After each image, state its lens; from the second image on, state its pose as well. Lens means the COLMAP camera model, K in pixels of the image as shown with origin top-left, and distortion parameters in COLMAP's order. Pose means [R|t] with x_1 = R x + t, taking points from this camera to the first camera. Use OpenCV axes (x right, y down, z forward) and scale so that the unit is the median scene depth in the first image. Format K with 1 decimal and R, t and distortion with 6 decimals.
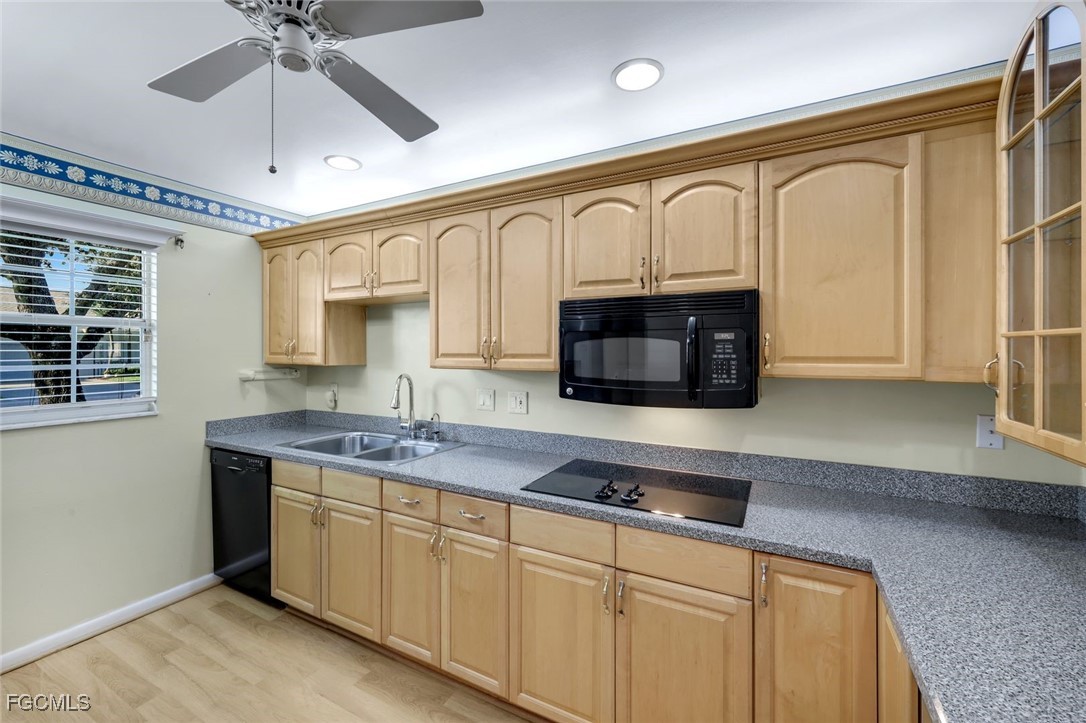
lens RADIAL K [[448.0, 0, 536.7], [0, 448.0, 345.5], [0, 0, 1]] dist [-0.002955, -0.000060]
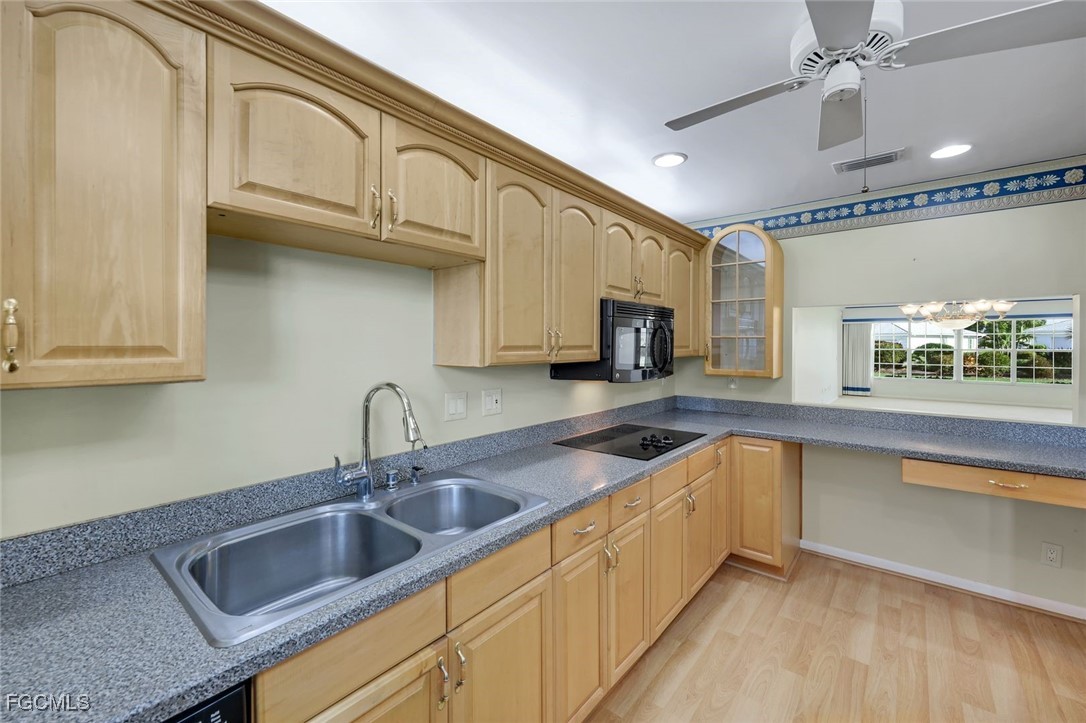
lens RADIAL K [[448.0, 0, 536.7], [0, 448.0, 345.5], [0, 0, 1]] dist [-0.002955, -0.000060]
pose [[0.192880, -0.003255, 0.981217, -0.926367], [-0.009008, 0.999946, 0.005088, 0.012802], [-0.981181, -0.009820, 0.192840, 0.793610]]
